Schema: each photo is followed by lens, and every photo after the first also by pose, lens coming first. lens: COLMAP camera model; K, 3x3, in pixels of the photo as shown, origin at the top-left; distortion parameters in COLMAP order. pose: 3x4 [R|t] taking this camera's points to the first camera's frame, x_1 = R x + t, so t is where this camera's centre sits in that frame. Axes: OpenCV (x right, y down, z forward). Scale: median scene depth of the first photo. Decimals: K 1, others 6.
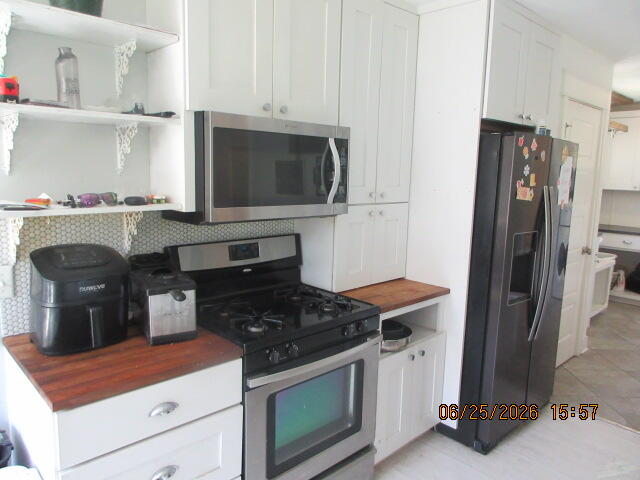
lens RADIAL K [[471.9, 0, 318.4], [0, 471.9, 238.2], [0, 0, 1]] dist [-0.006878, 0.005379]
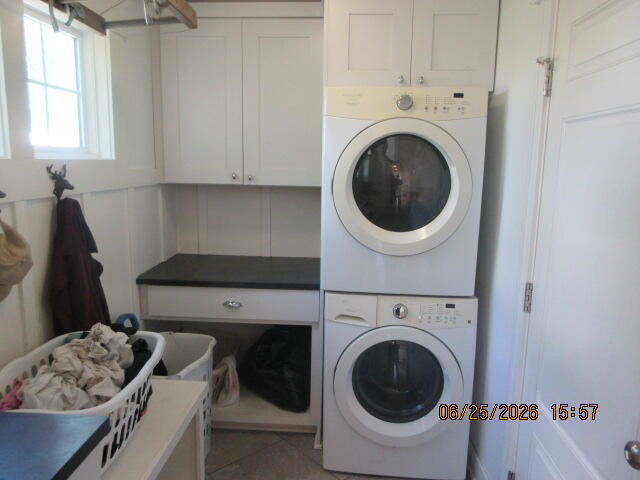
lens RADIAL K [[471.9, 0, 319.9], [0, 471.9, 237.3], [0, 0, 1]] dist [-0.006878, 0.005379]
pose [[0.714733, -0.134147, 0.686412, 1.173097], [0.109243, 0.990800, 0.079884, -0.211124], [-0.690813, 0.017890, 0.722812, 1.743048]]
